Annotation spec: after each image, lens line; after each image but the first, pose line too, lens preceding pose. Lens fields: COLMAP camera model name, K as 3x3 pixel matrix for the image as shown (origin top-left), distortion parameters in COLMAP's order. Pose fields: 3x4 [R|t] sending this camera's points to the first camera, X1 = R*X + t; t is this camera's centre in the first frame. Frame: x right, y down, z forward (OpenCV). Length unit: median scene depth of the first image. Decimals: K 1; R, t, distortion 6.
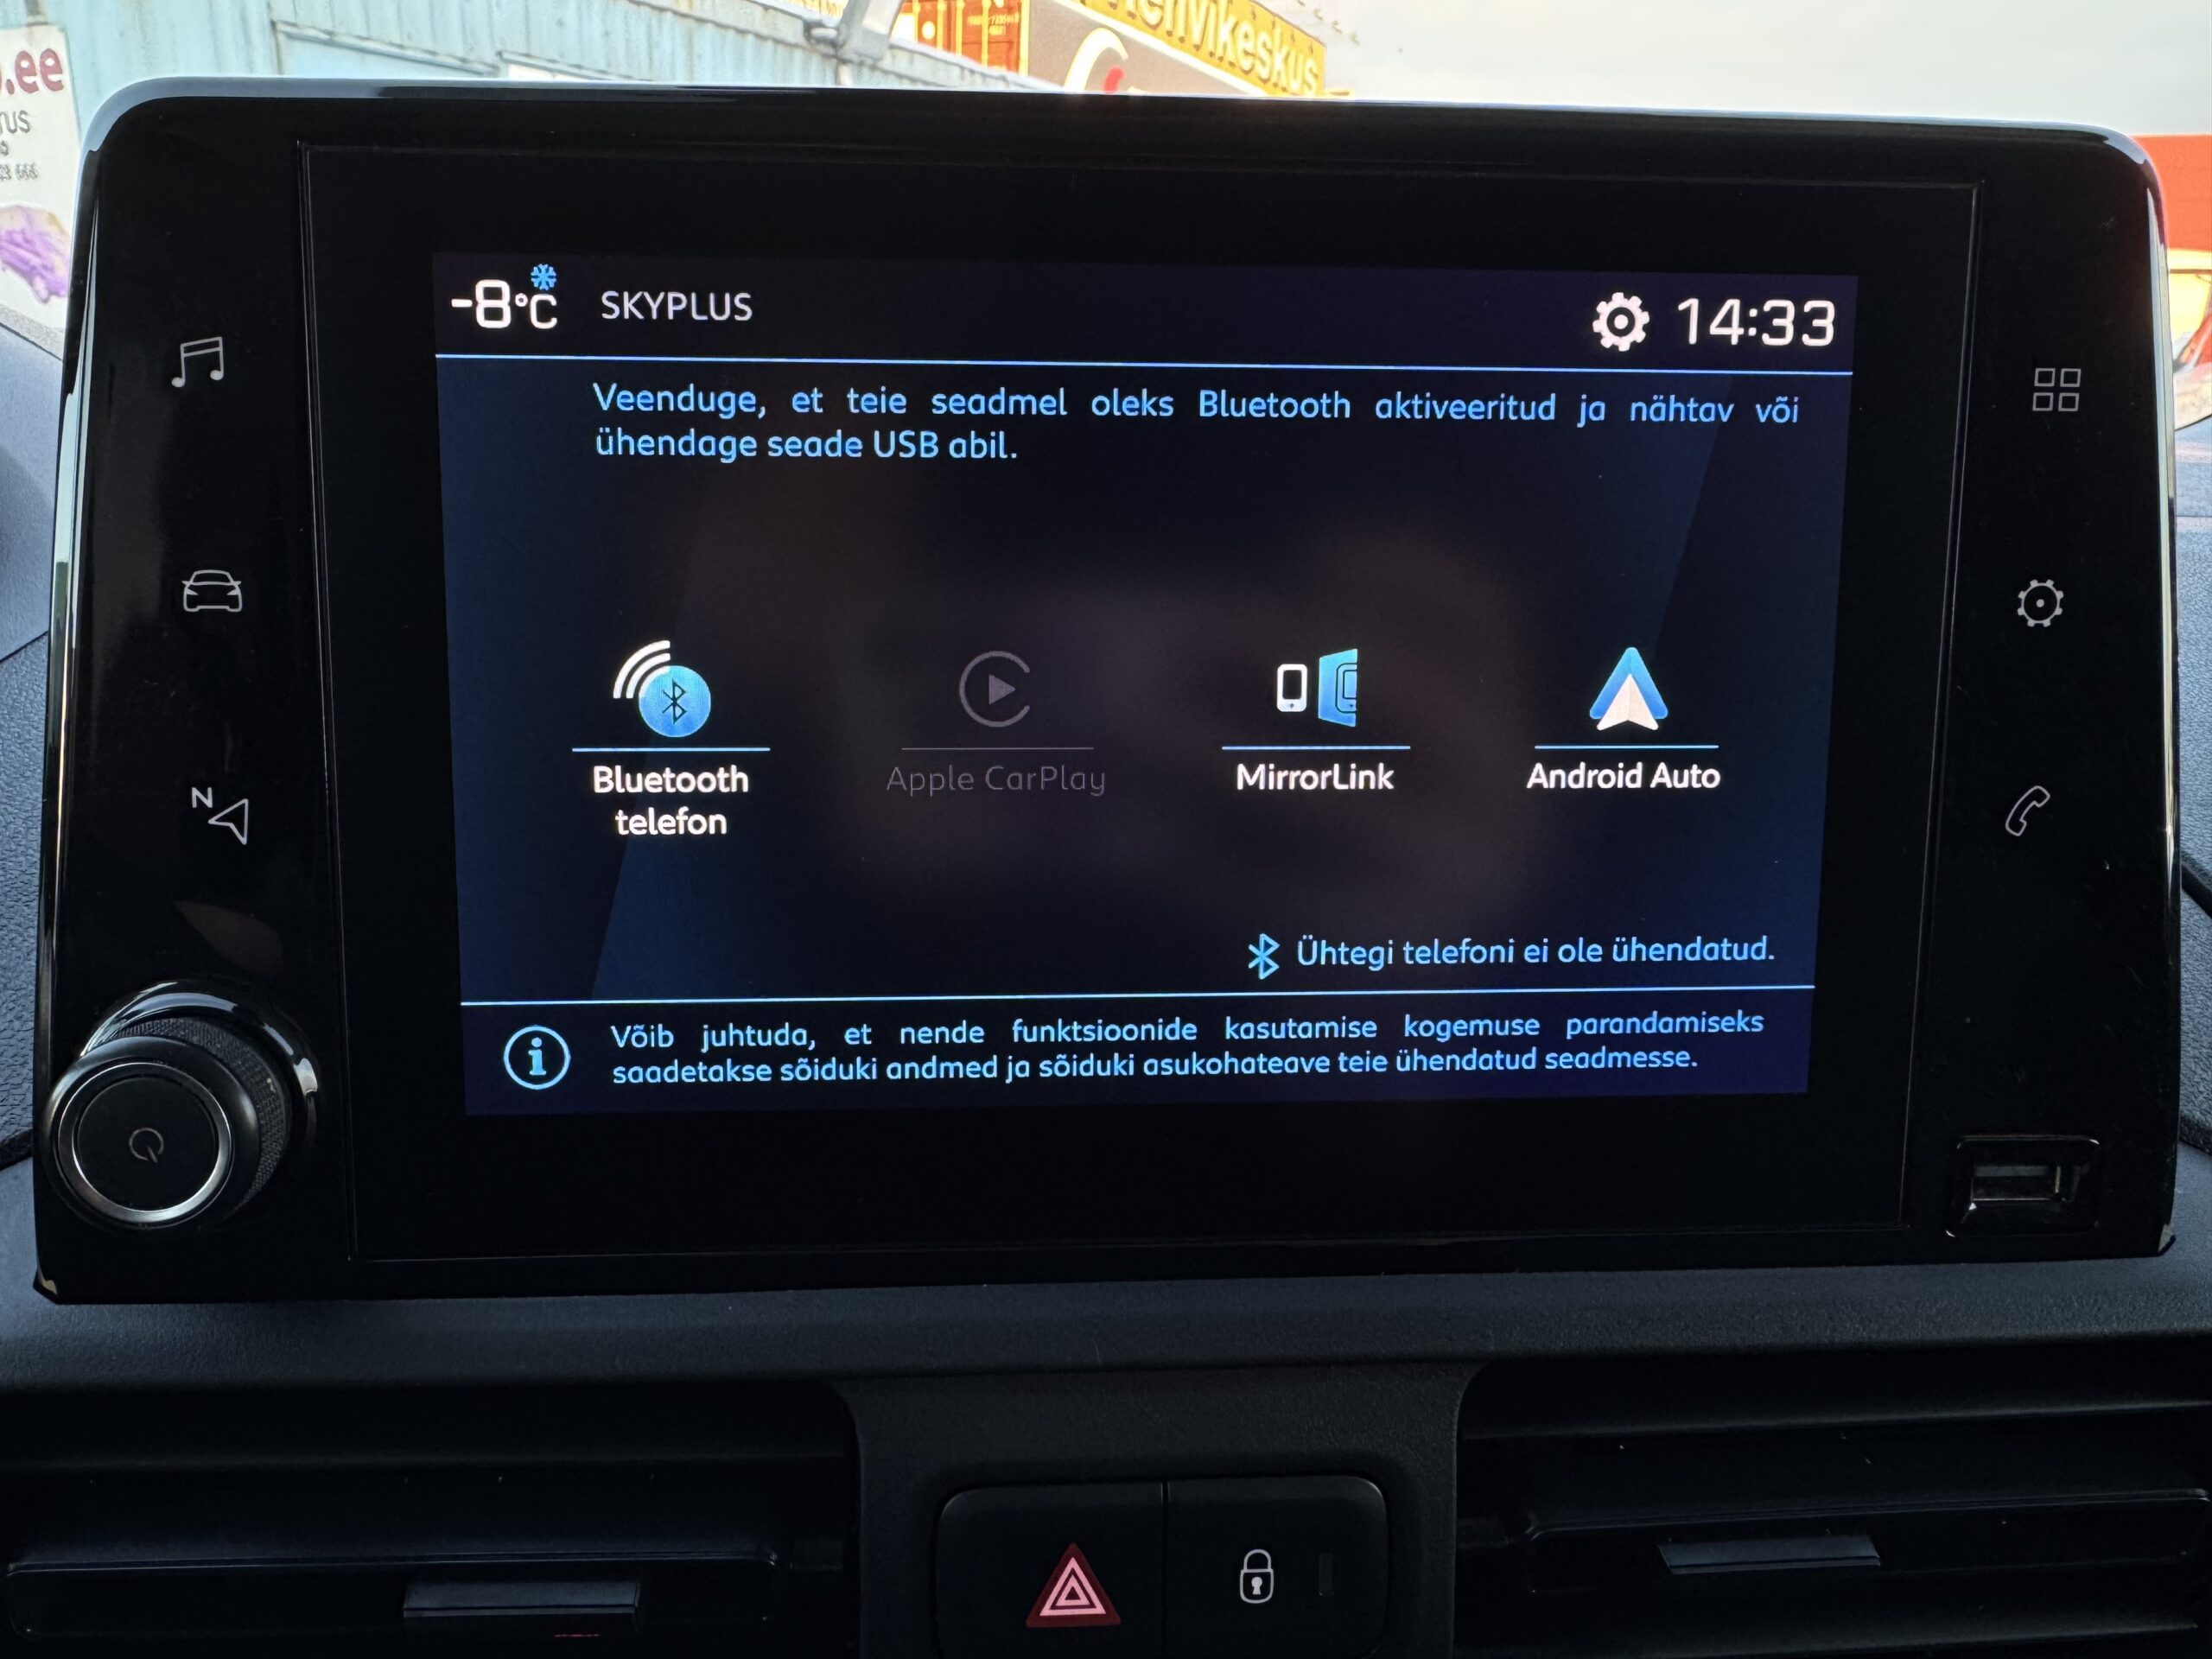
lens RADIAL K [[1595.9, 0, 997.0], [0, 1595.9, 833.6], [0, 0, 1]] dist [-0.002450, -0.001542]
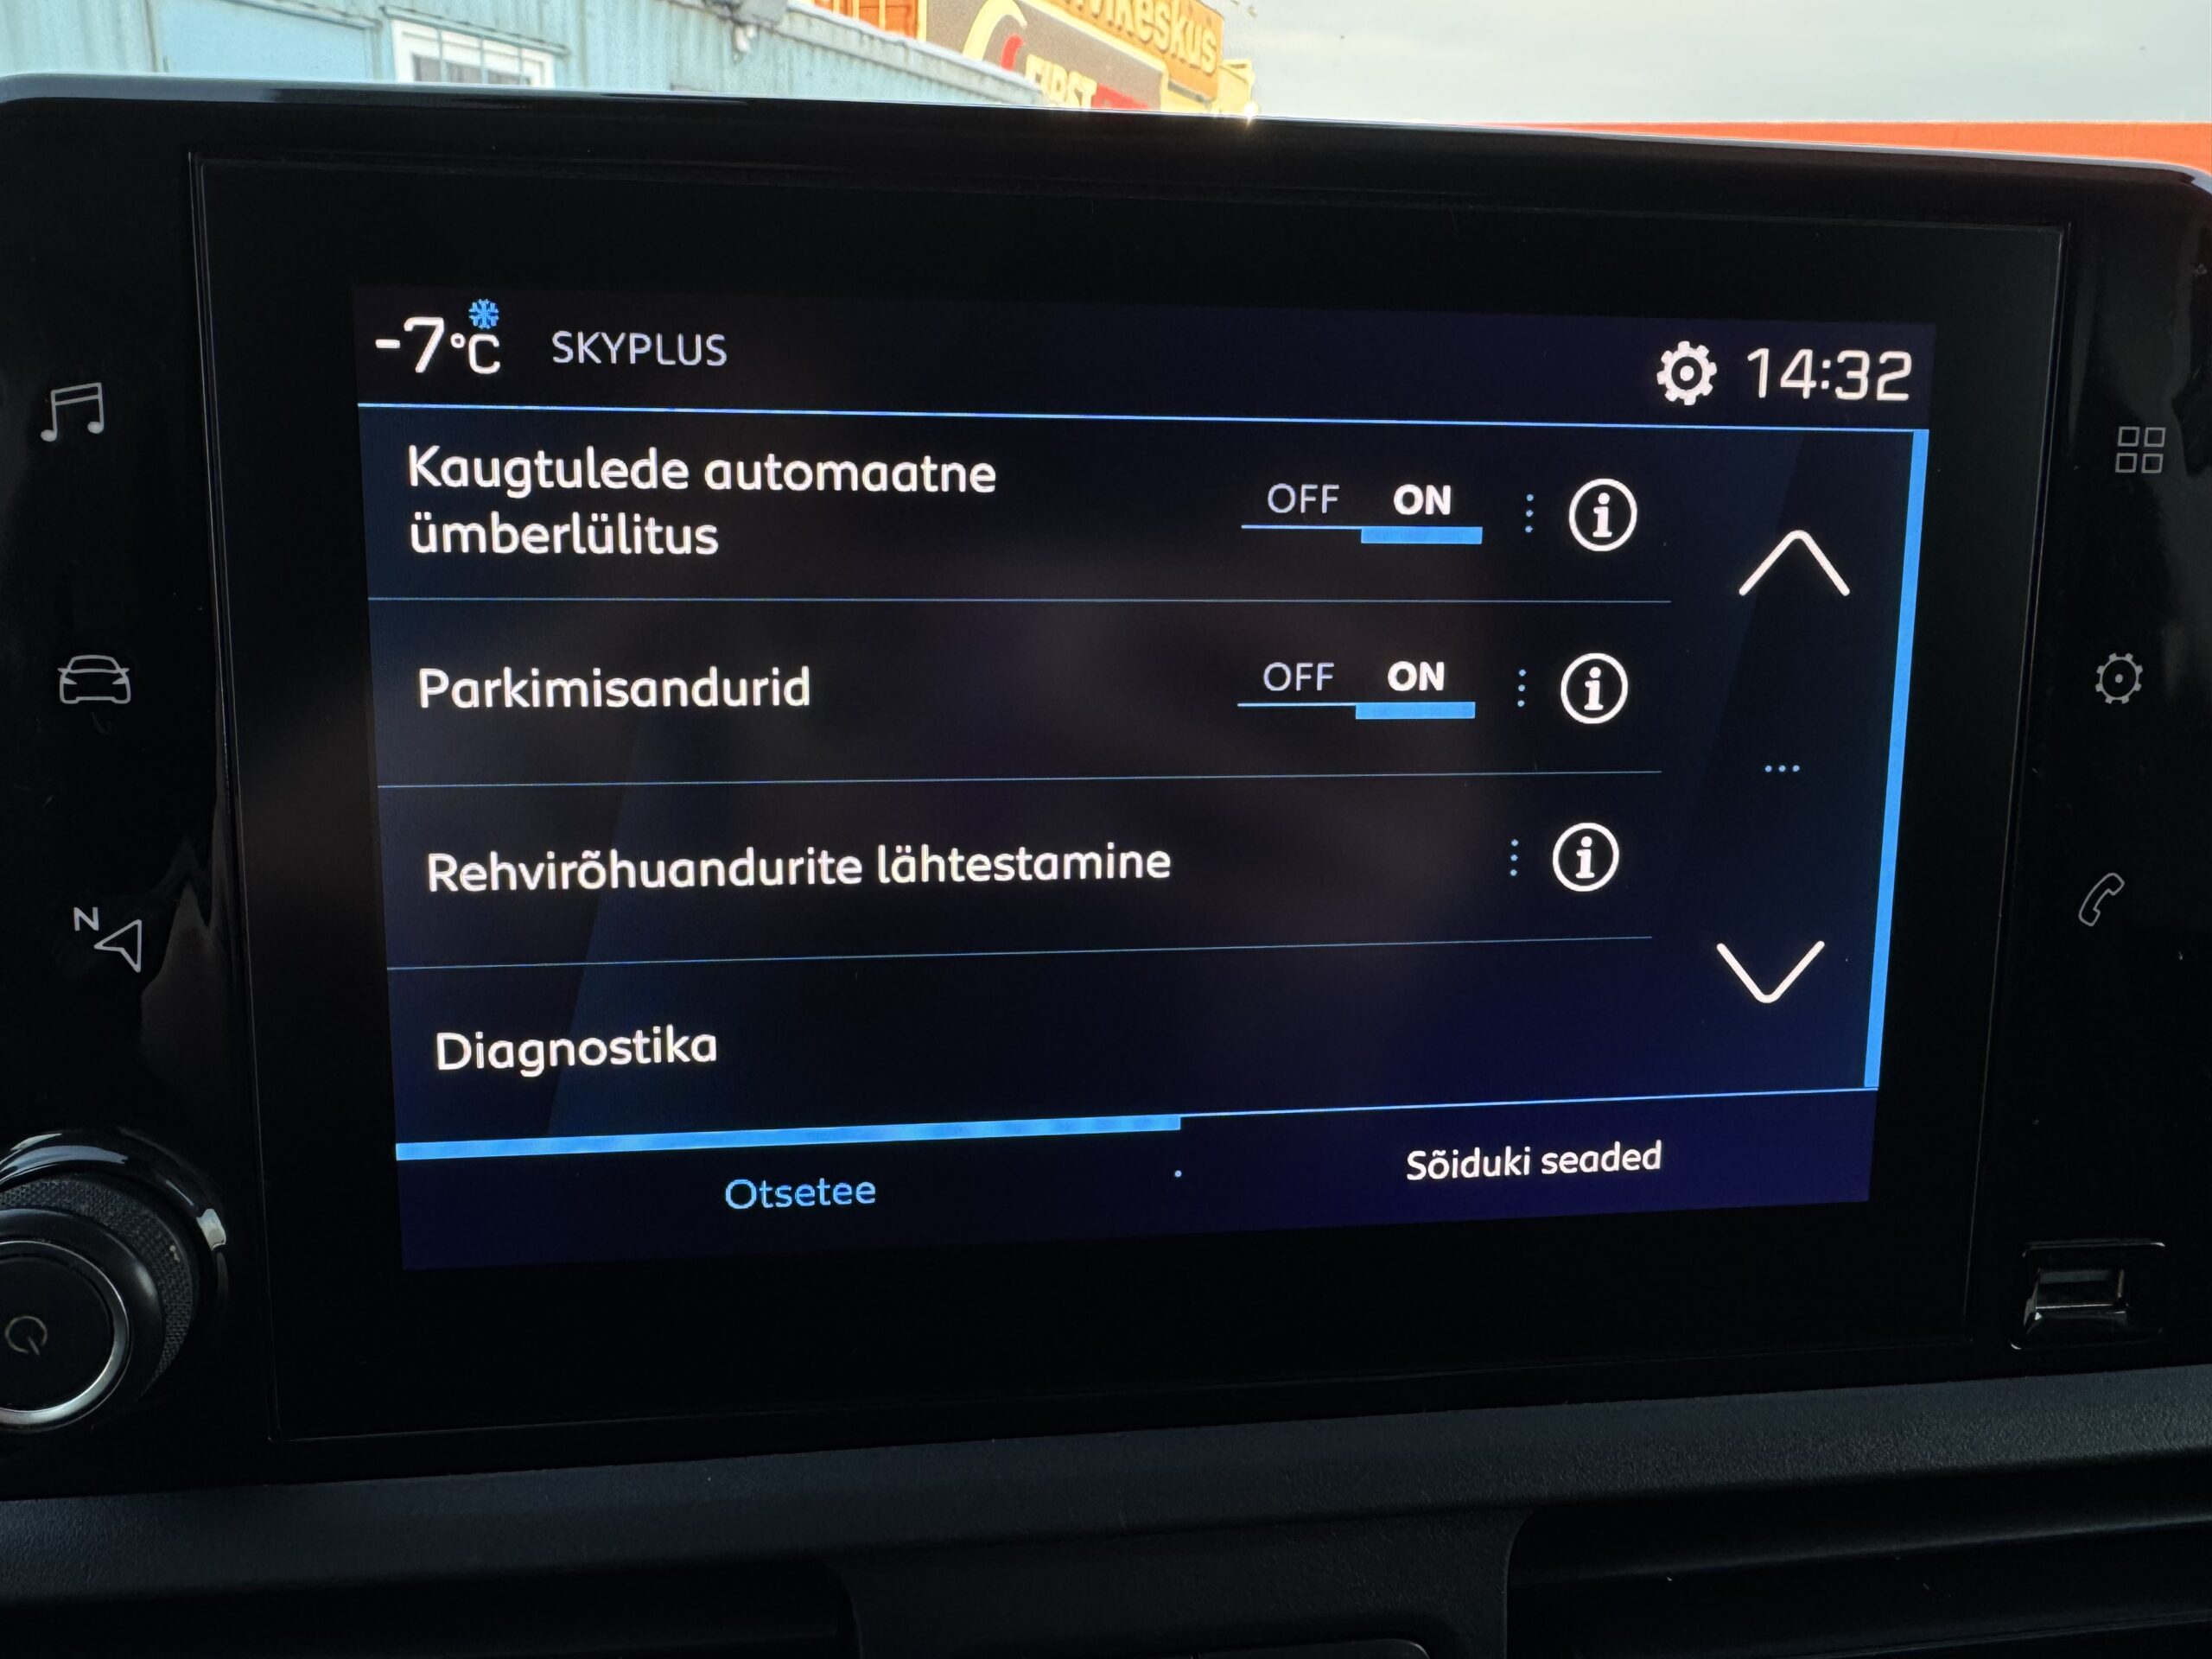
lens RADIAL K [[1595.9, 0, 997.0], [0, 1595.9, 833.6], [0, 0, 1]] dist [-0.002450, -0.001542]
pose [[0.998163, -0.008331, 0.060005, -0.058215], [0.007295, 0.999821, 0.017458, -0.076907], [-0.060140, -0.016988, 0.998045, 0.111018]]
